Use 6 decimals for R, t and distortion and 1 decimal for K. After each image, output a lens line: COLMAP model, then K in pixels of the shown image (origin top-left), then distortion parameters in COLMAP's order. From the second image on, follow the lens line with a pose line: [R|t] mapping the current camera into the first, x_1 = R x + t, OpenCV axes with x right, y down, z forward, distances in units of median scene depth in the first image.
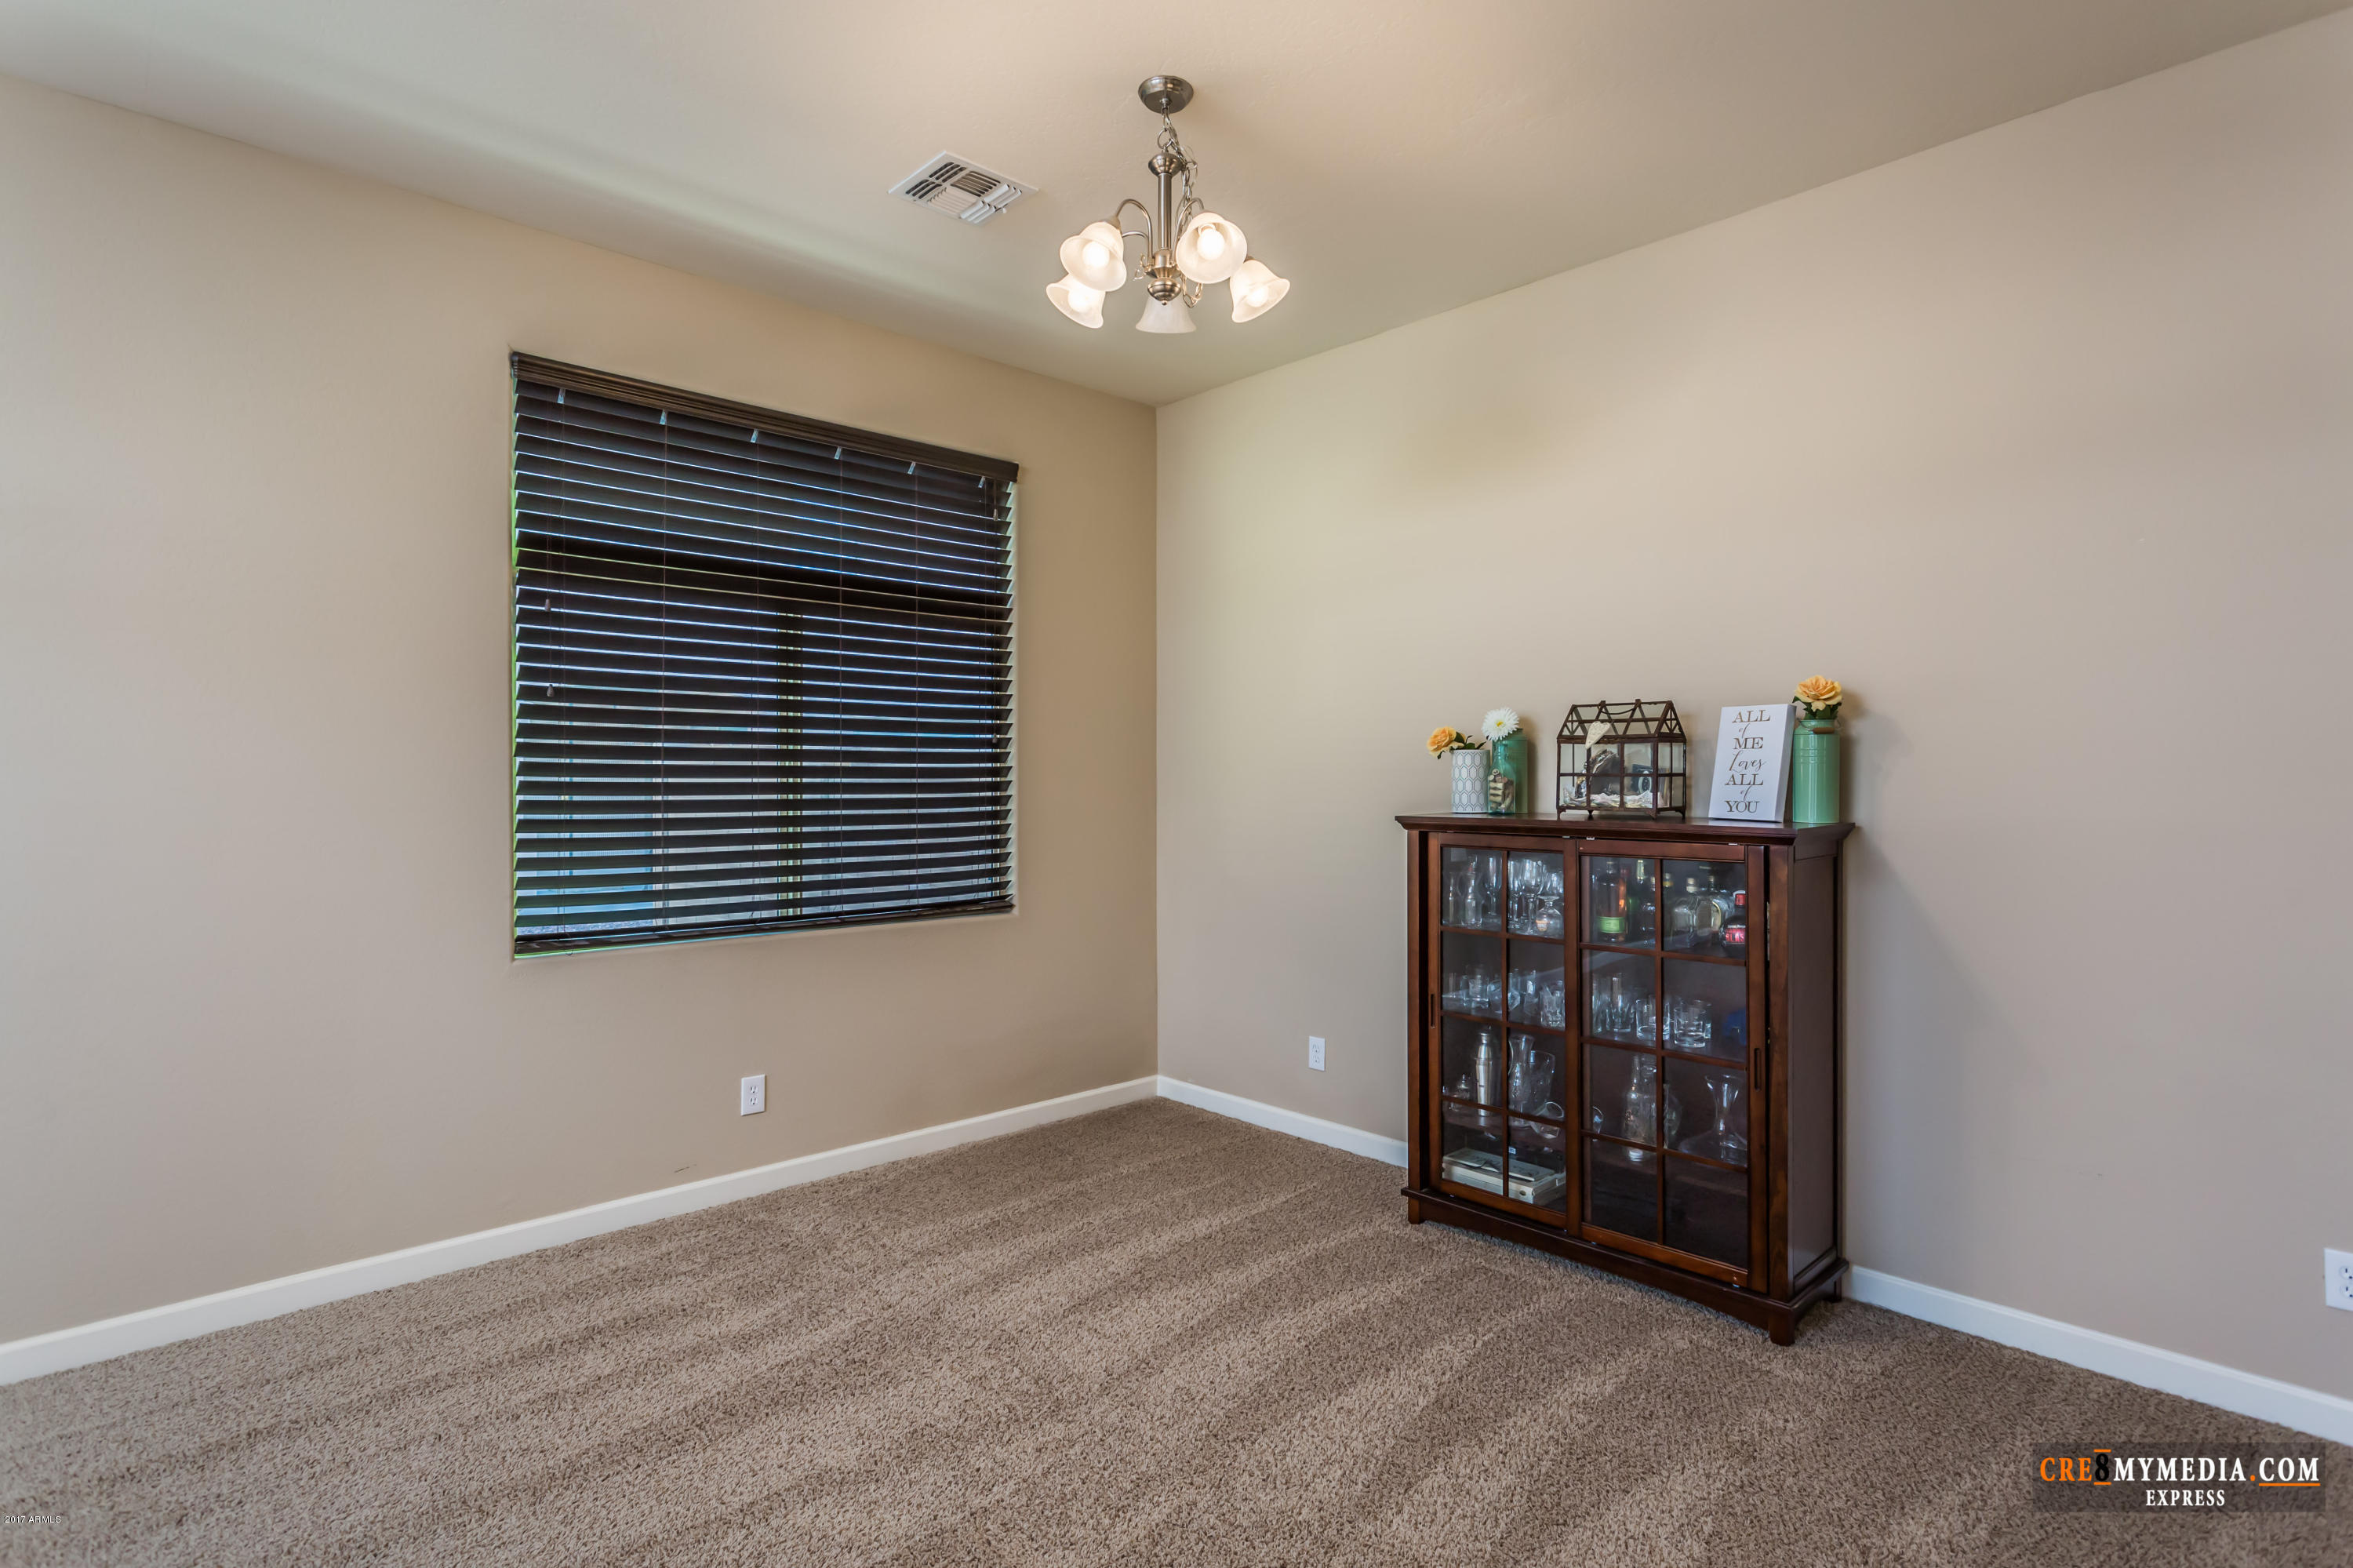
lens RADIAL K [[1208.1, 0, 1176.5], [0, 1208.1, 784.0], [0, 0, 1]] dist [-0.001021, 0.000408]
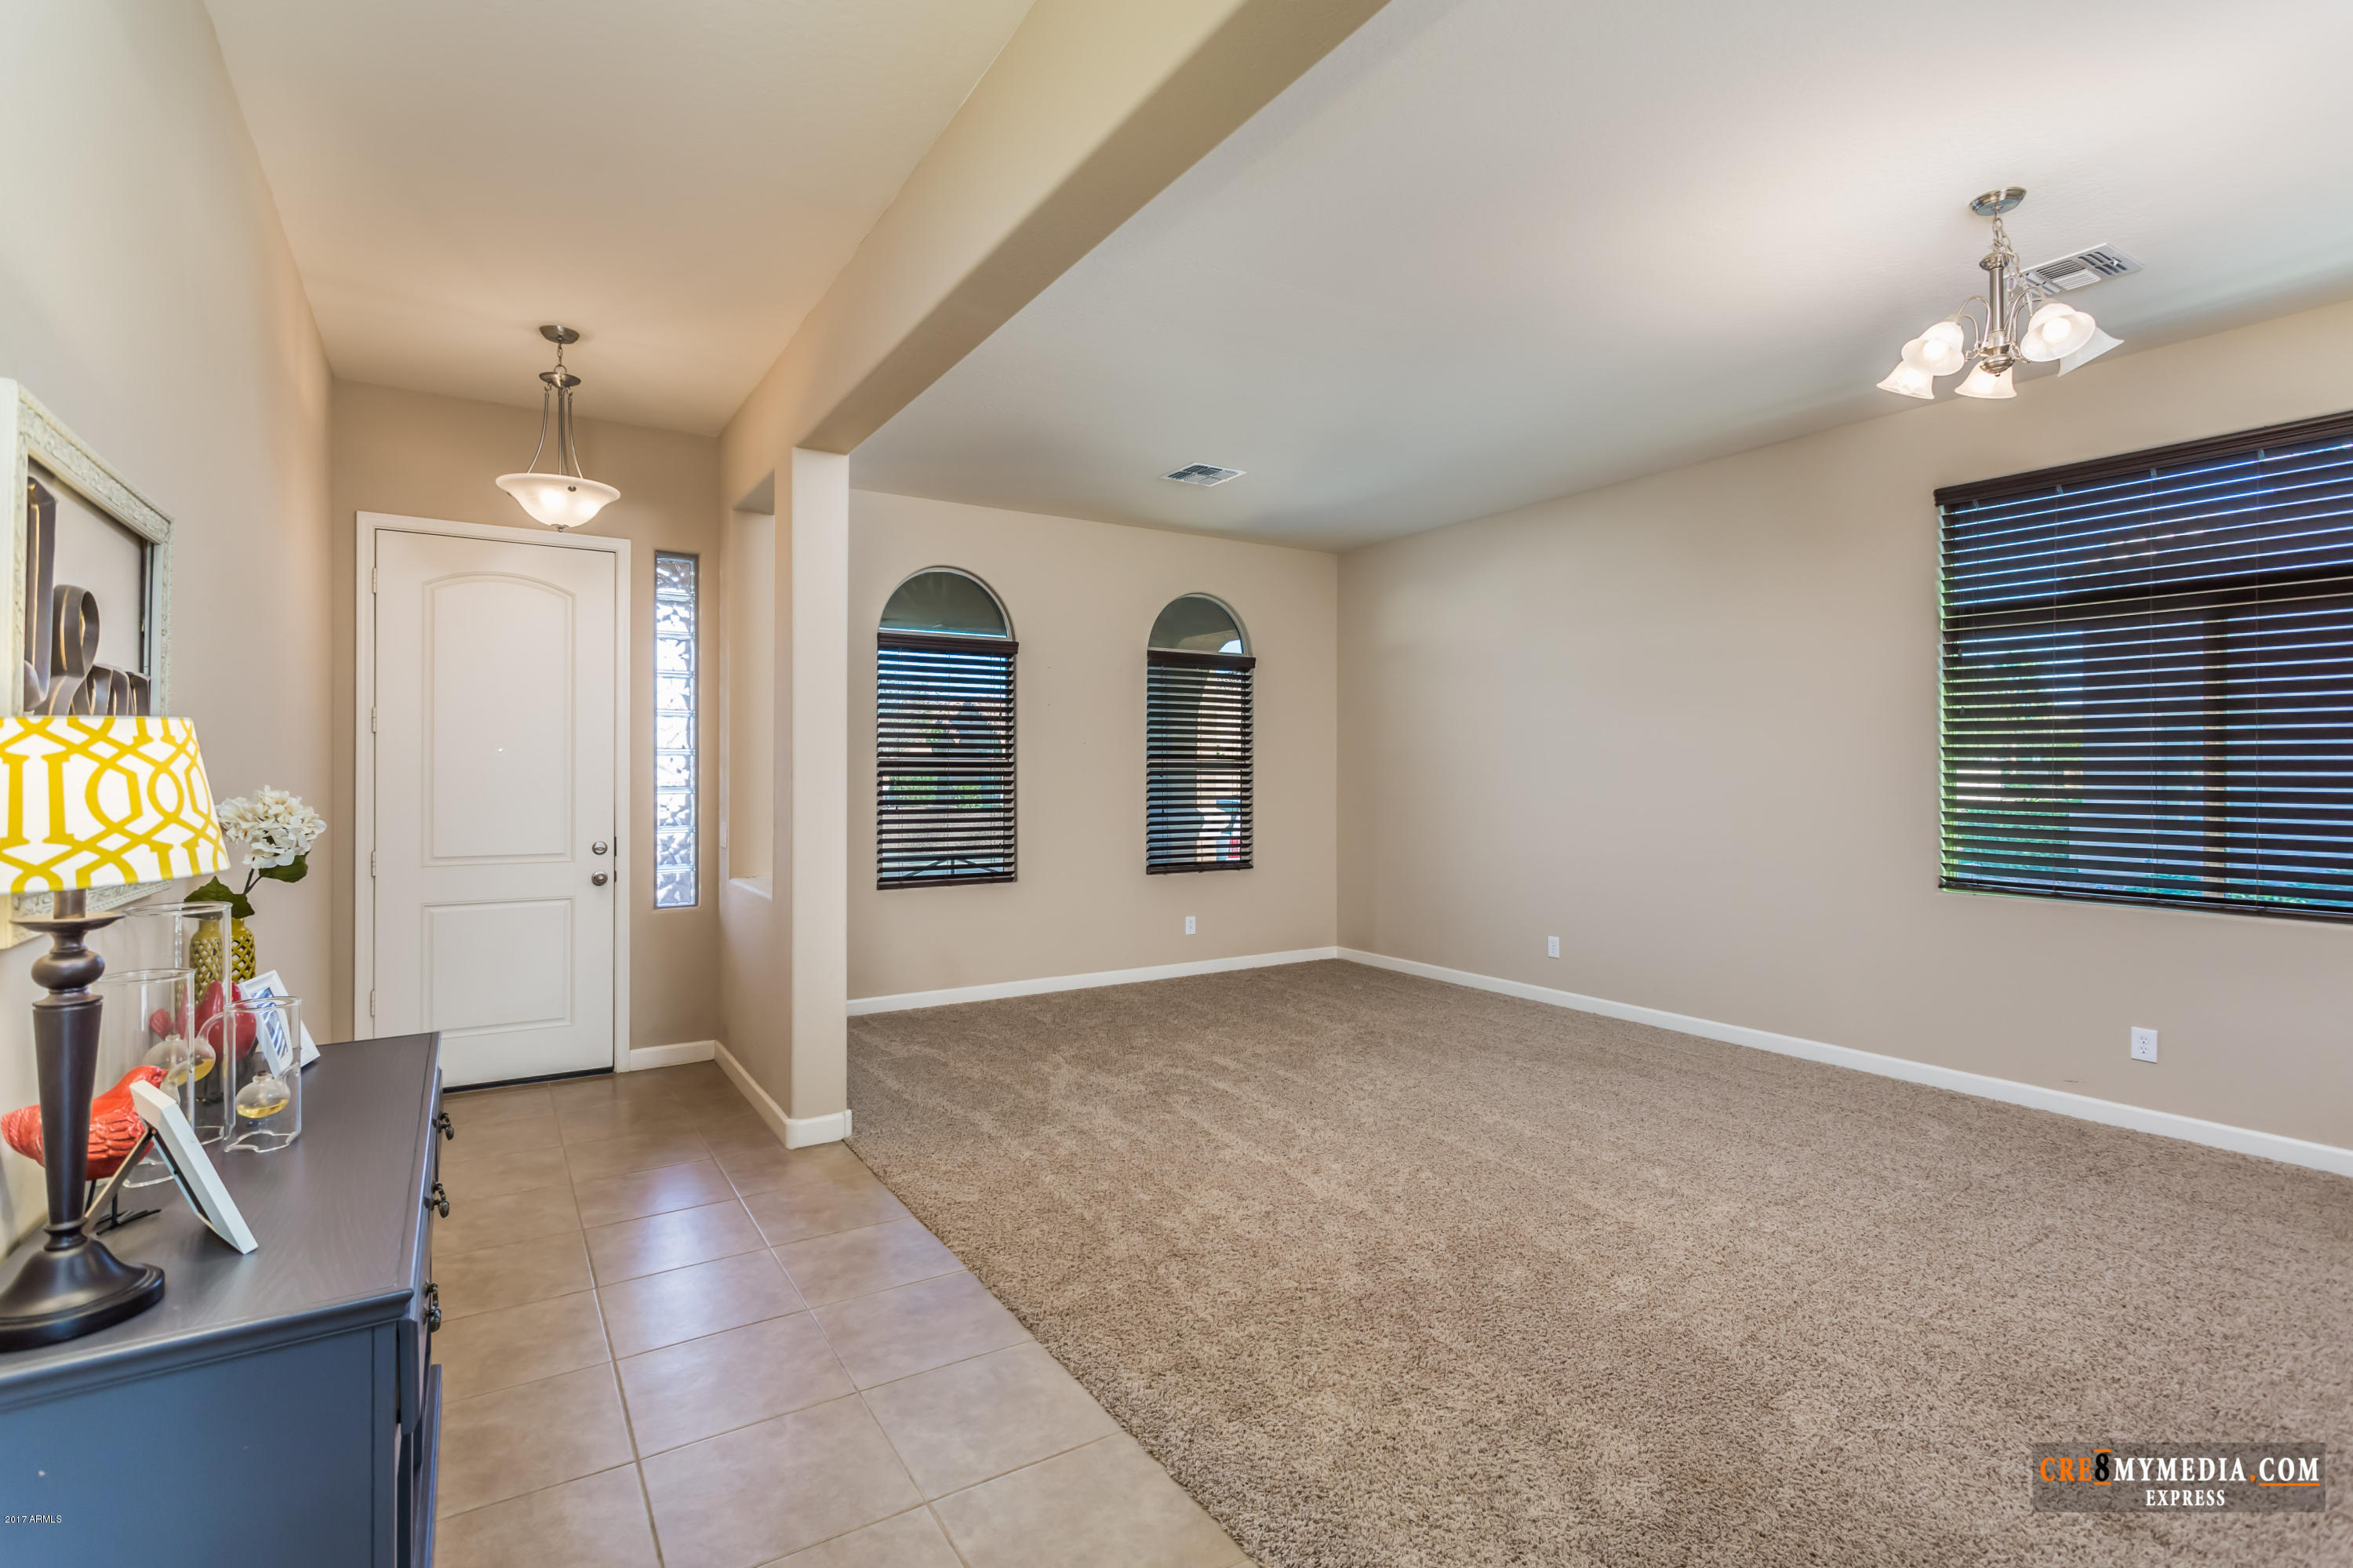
lens RADIAL K [[1129.2, 0, 1188.0], [0, 1129.2, 770.1], [0, 0, 1]] dist [-0.000054, -0.000427]
pose [[-0.197203, -0.004693, -0.980351, 1.011639], [-0.004271, 0.999983, -0.003928, 0.003569], [0.980353, 0.003412, -0.197220, 0.360259]]
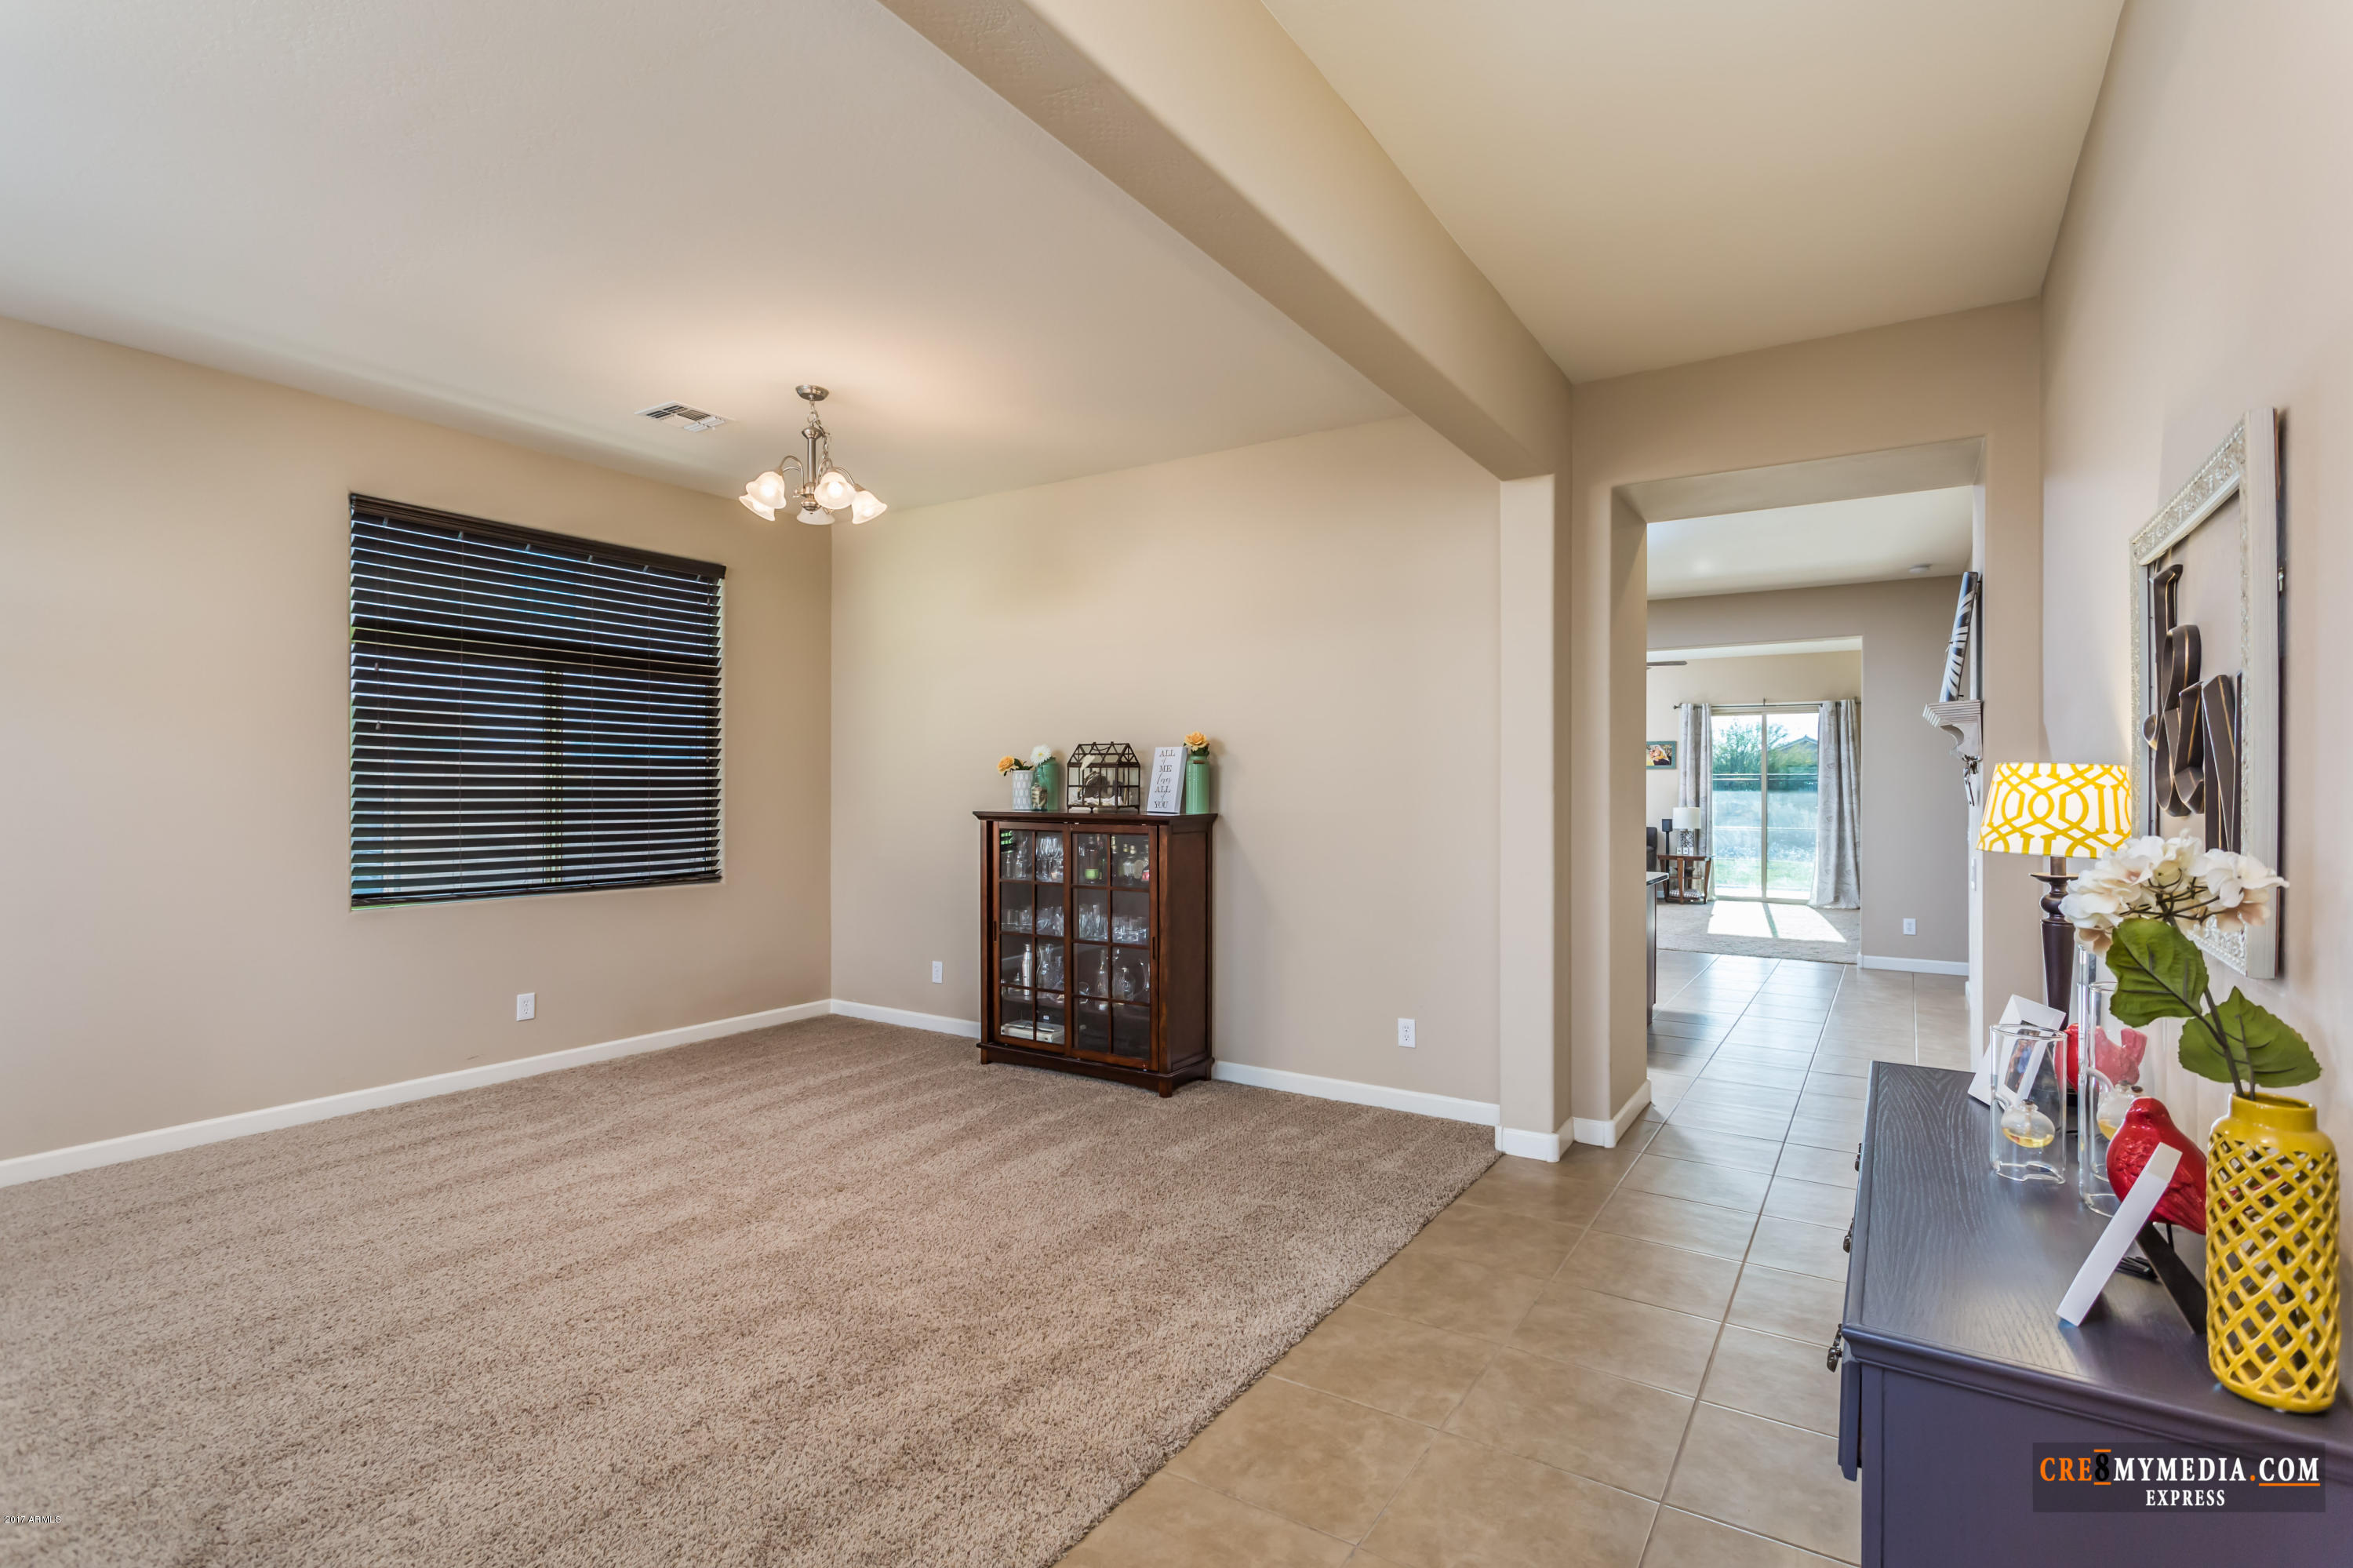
lens RADIAL K [[1131.8, 0, 1166.5], [0, 1131.8, 790.9], [0, 0, 1]] dist [0.015710, -0.000533]
pose [[0.973219, 0.002342, 0.229870, 0.090662], [-0.001400, 0.999990, -0.004263, 0.005617], [-0.229878, 0.003827, 0.973212, -0.564824]]
